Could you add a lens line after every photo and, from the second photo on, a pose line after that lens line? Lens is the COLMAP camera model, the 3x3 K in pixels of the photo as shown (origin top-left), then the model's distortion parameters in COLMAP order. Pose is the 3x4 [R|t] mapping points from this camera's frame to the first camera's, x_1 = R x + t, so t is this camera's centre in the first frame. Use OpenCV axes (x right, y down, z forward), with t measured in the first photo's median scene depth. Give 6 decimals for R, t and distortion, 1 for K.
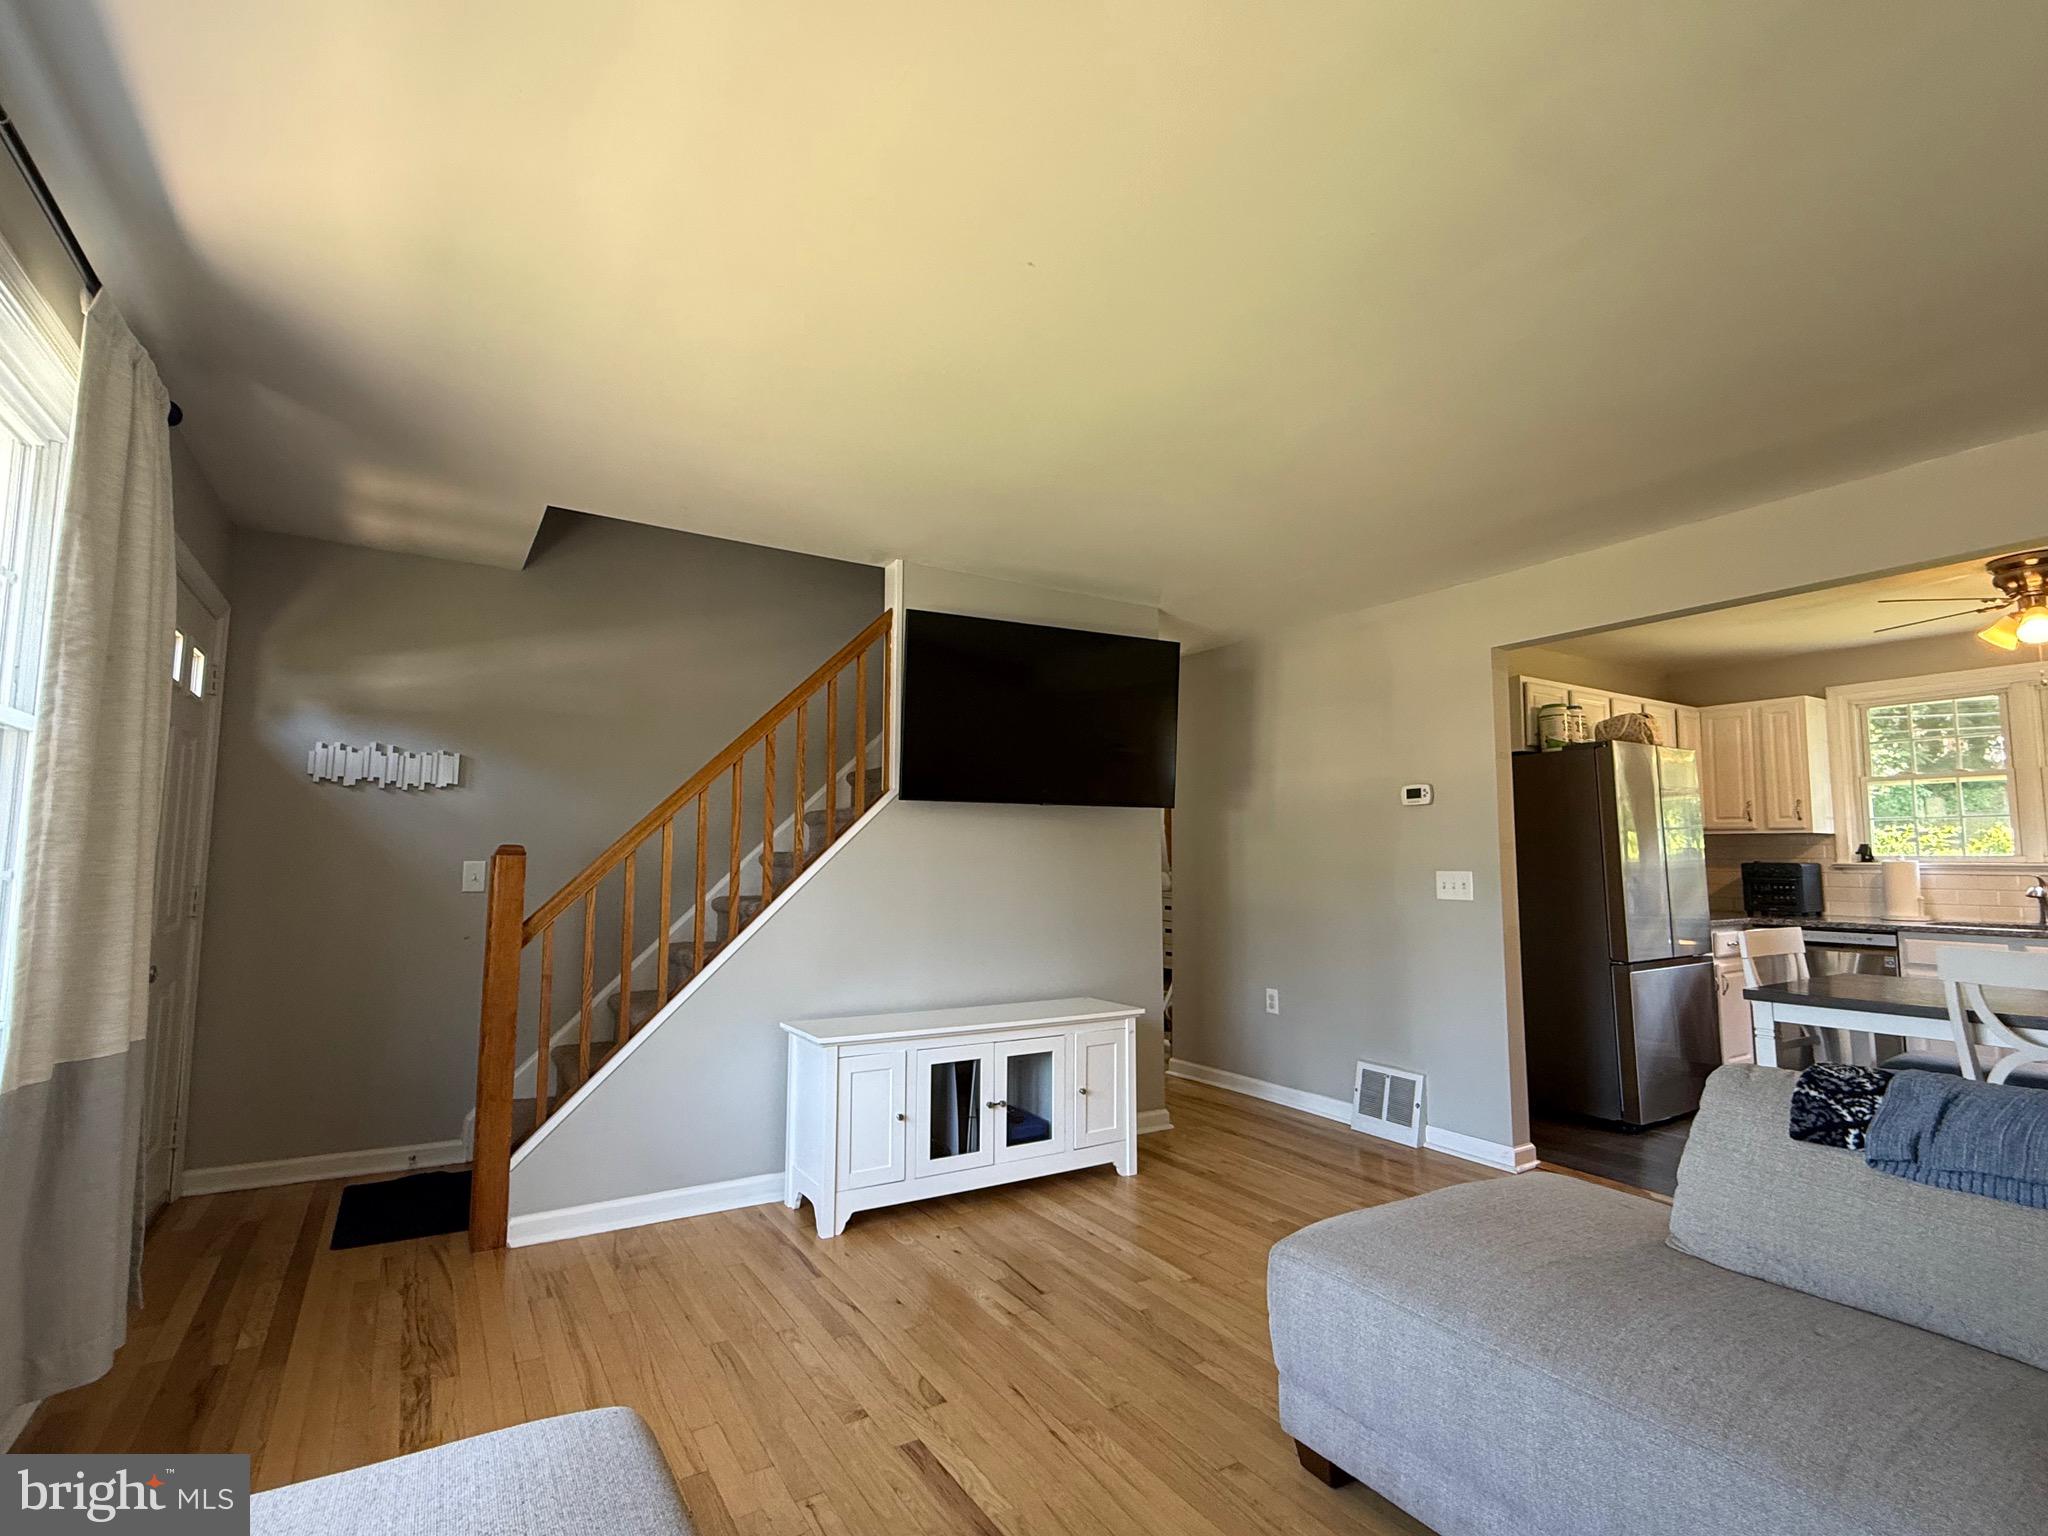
lens RADIAL K [[951.3, 0, 1029.3], [0, 951.3, 766.0], [0, 0, 1]] dist [-0.002622, 0.001203]
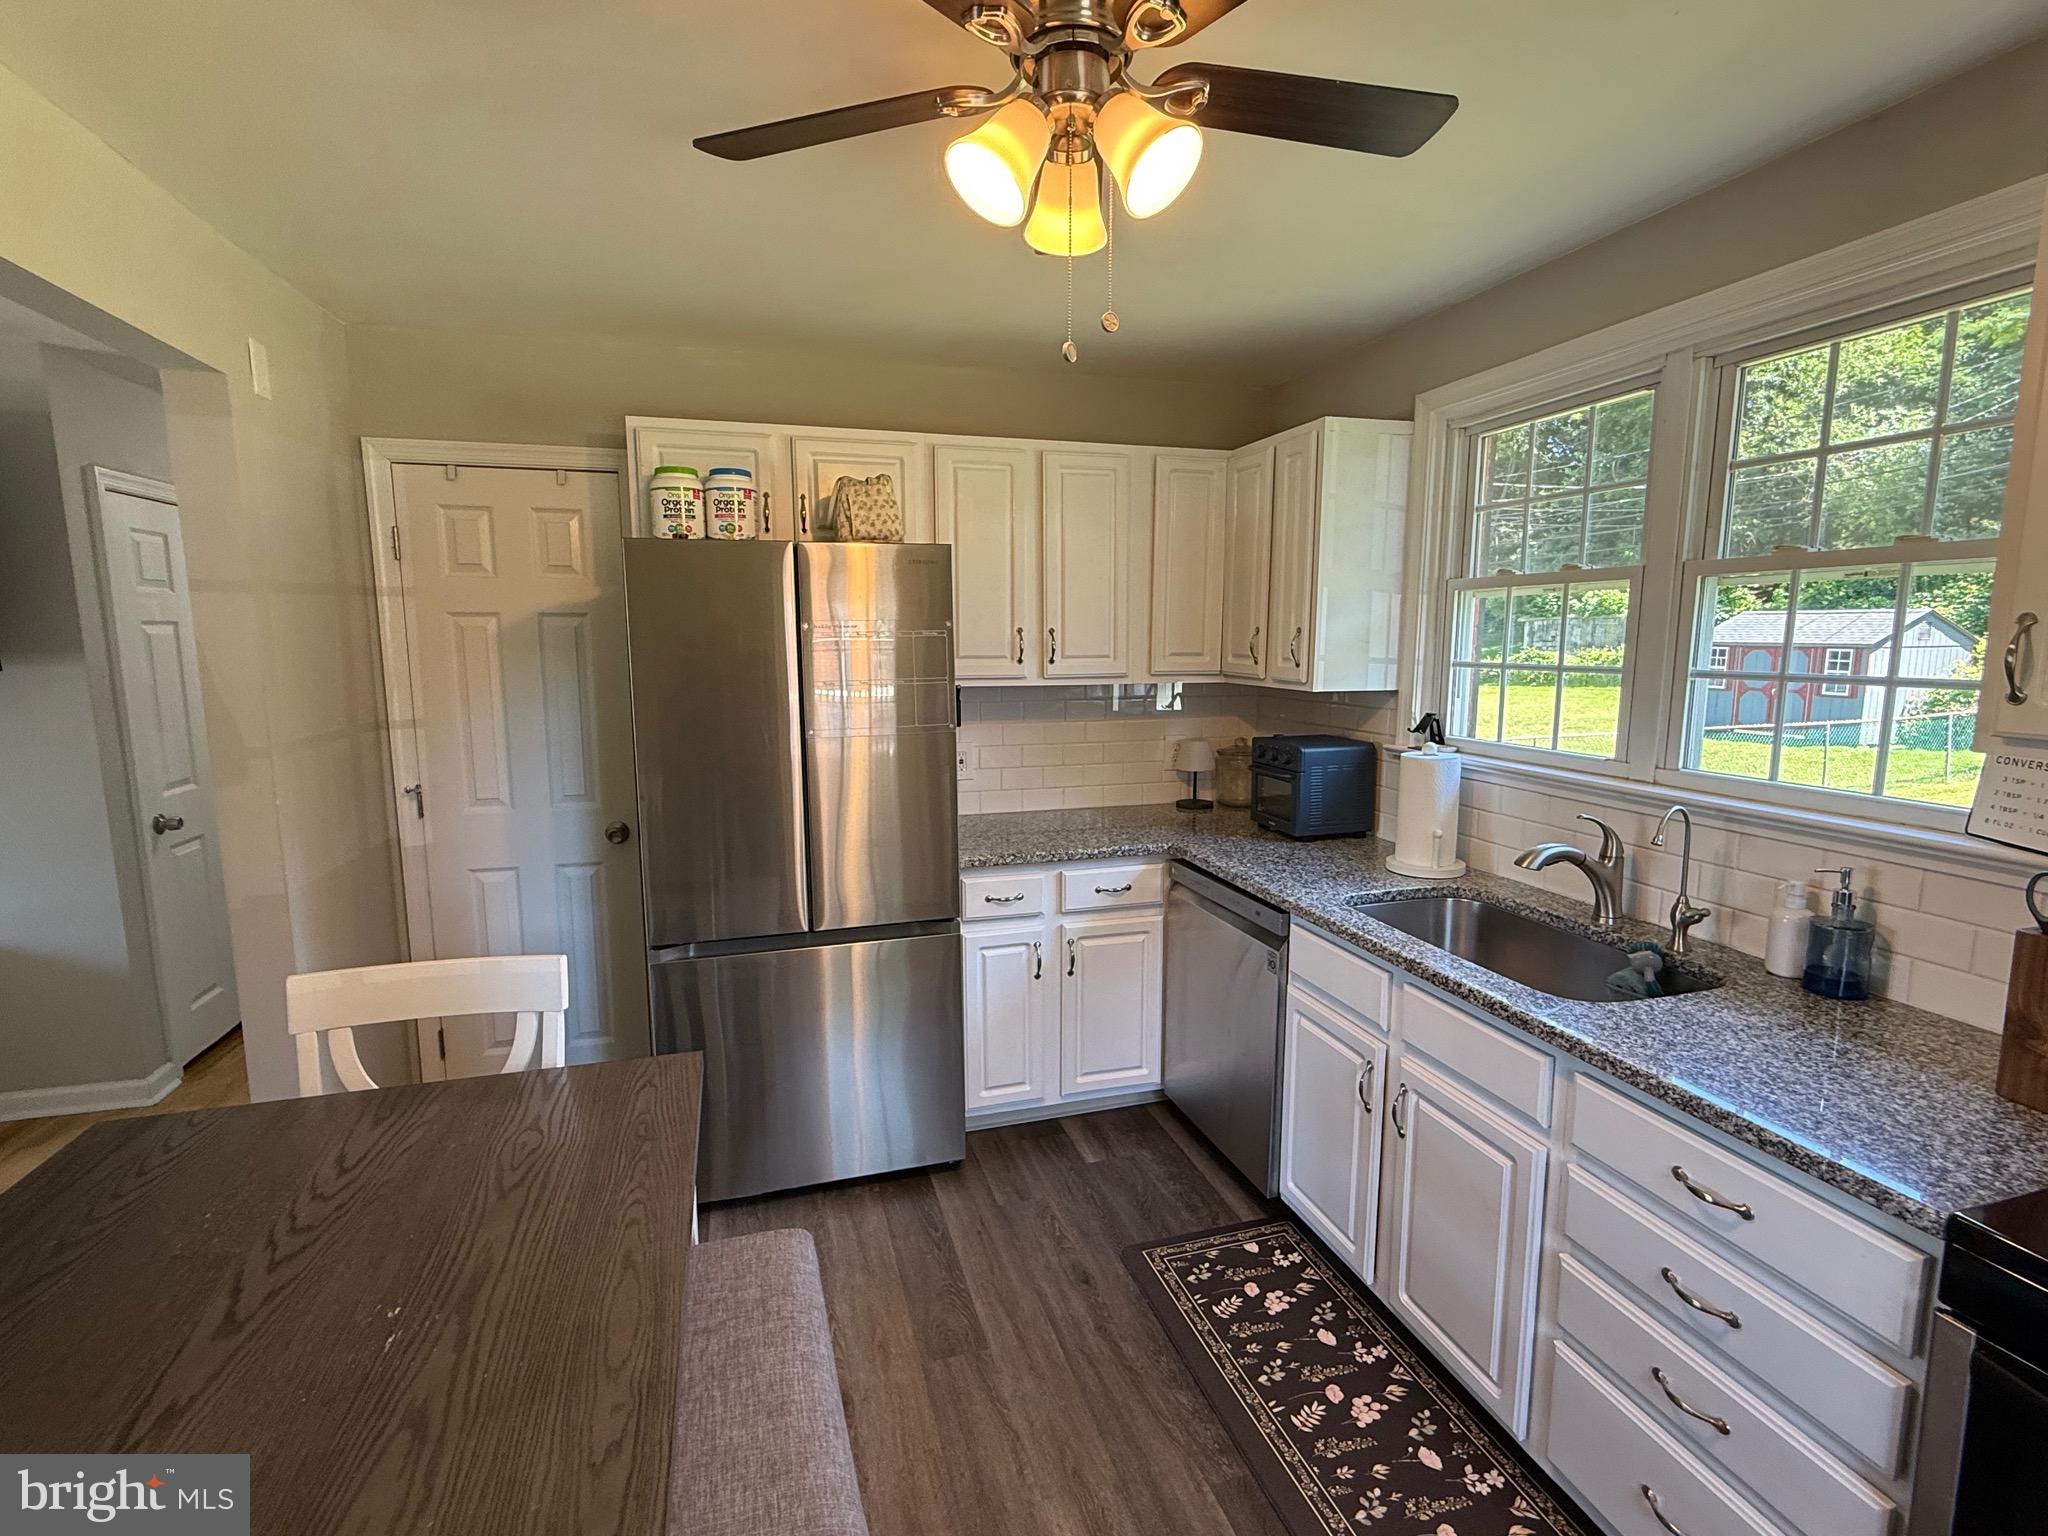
lens RADIAL K [[951.3, 0, 1021.3], [0, 951.3, 777.7], [0, 0, 1]] dist [-0.002622, 0.001203]
pose [[0.968480, 0.029583, -0.247329, 0.901761], [0.031492, 0.970414, 0.239383, -0.016870], [0.247093, -0.239627, 0.938895, 0.511845]]
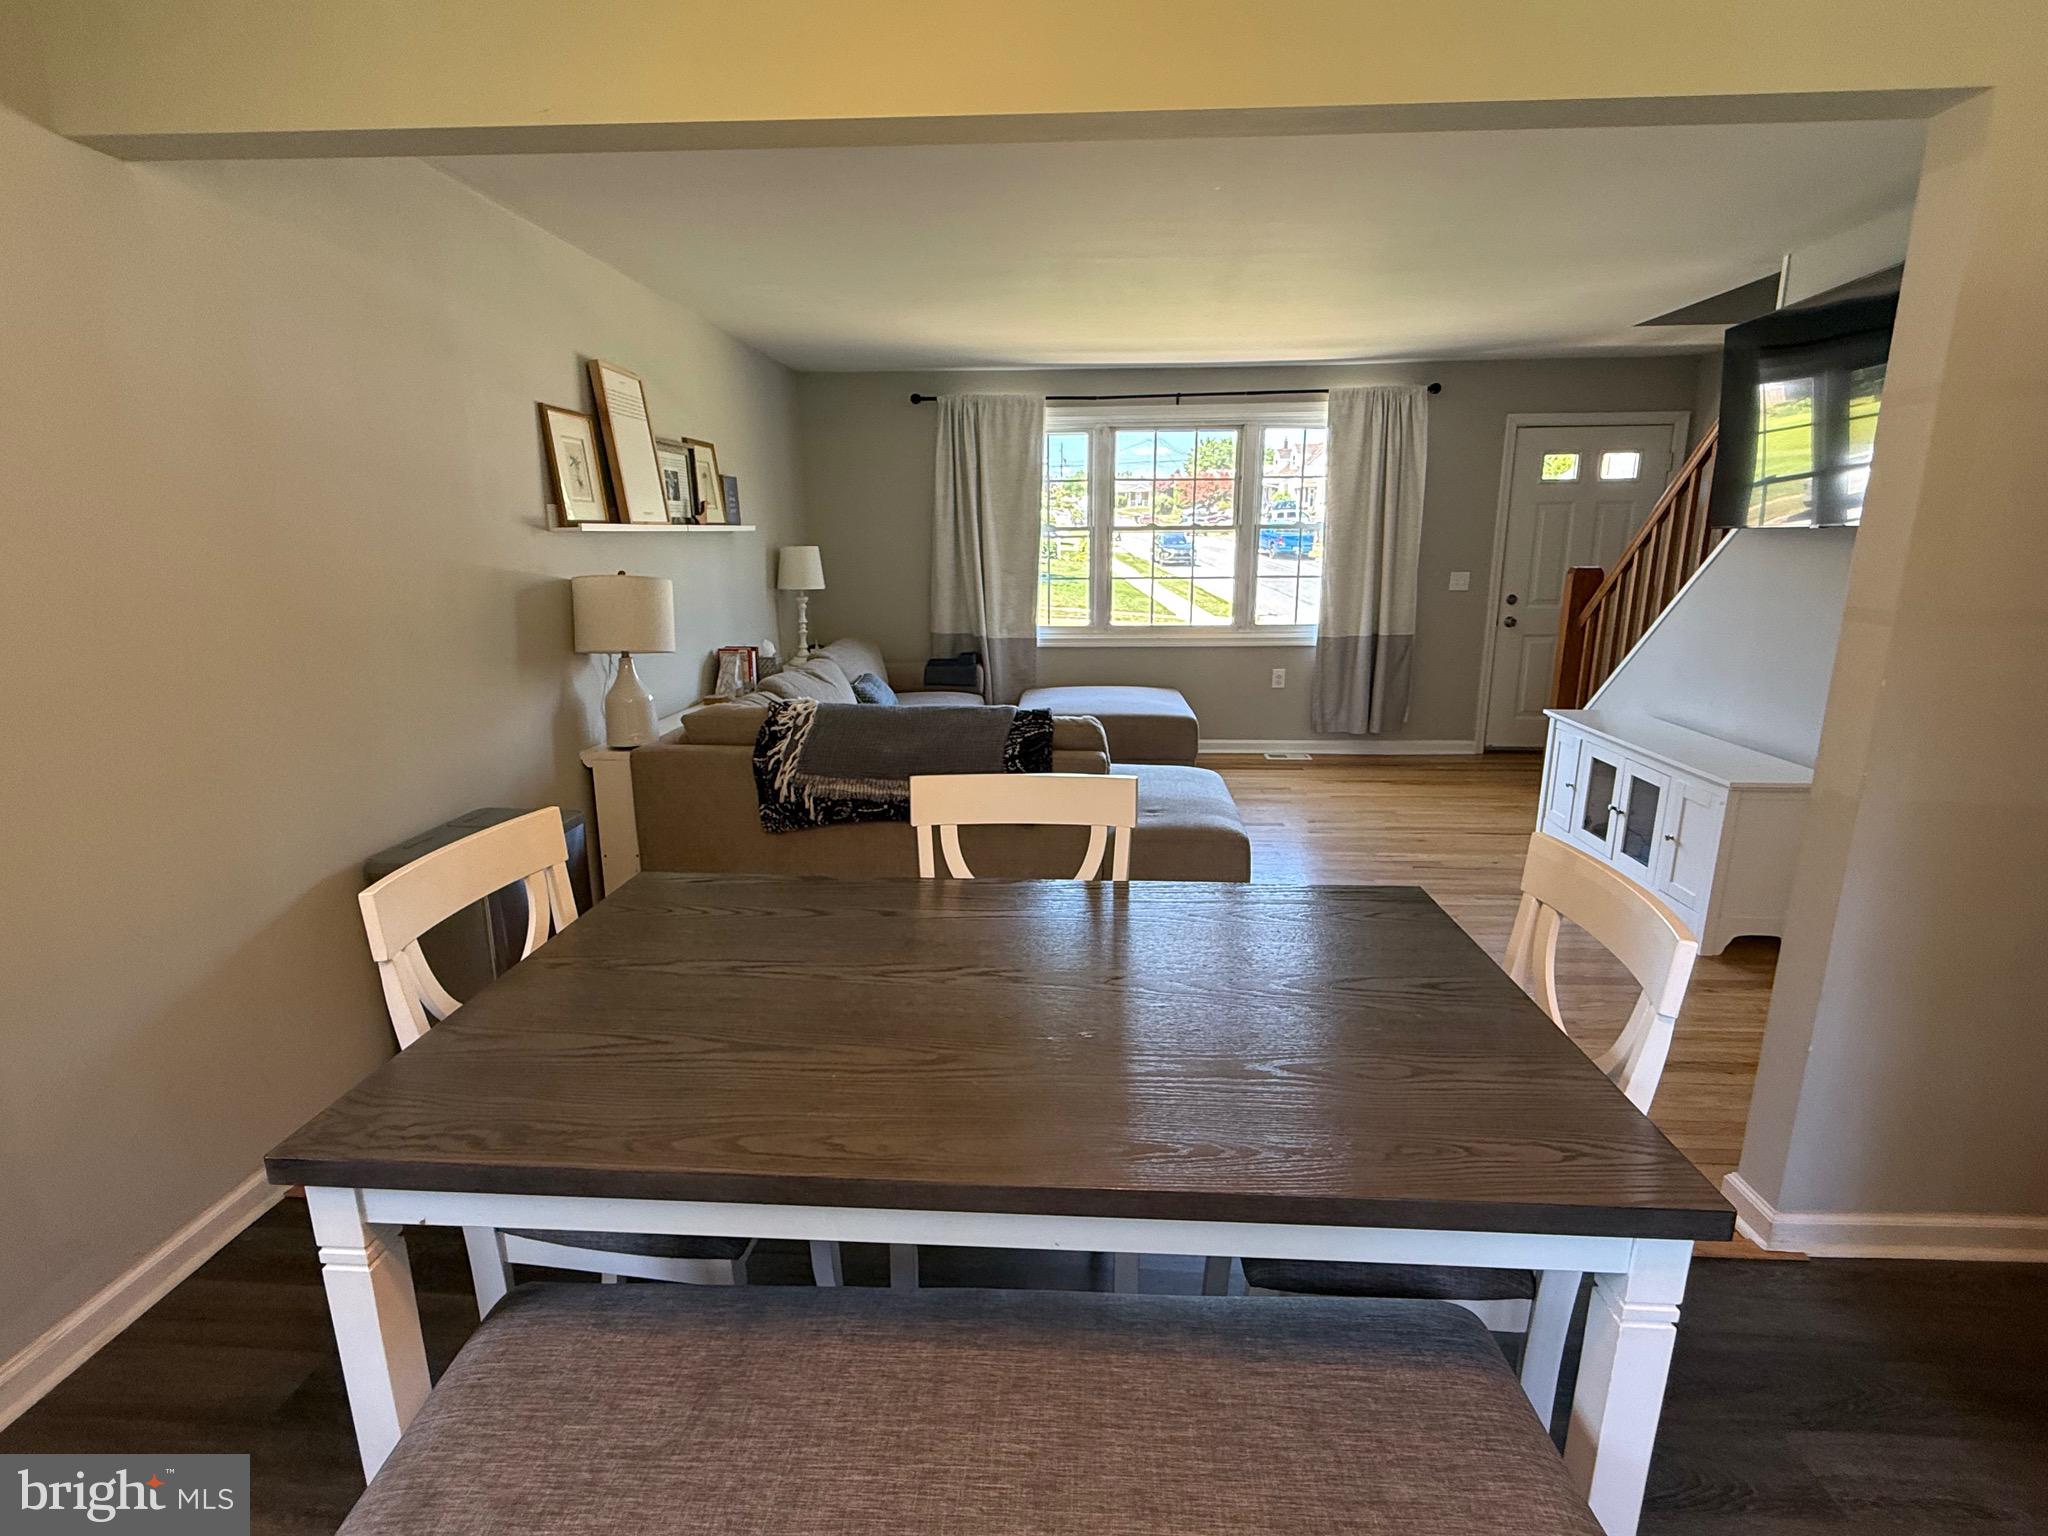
lens RADIAL K [[951.3, 0, 1023.4], [0, 951.3, 771.0], [0, 0, 1]] dist [-0.002622, 0.001203]
pose [[-0.584341, 0.191971, -0.788475, 0.925188], [0.087053, 0.980839, 0.174291, 0.038872], [0.806826, 0.033206, -0.589856, 0.808762]]
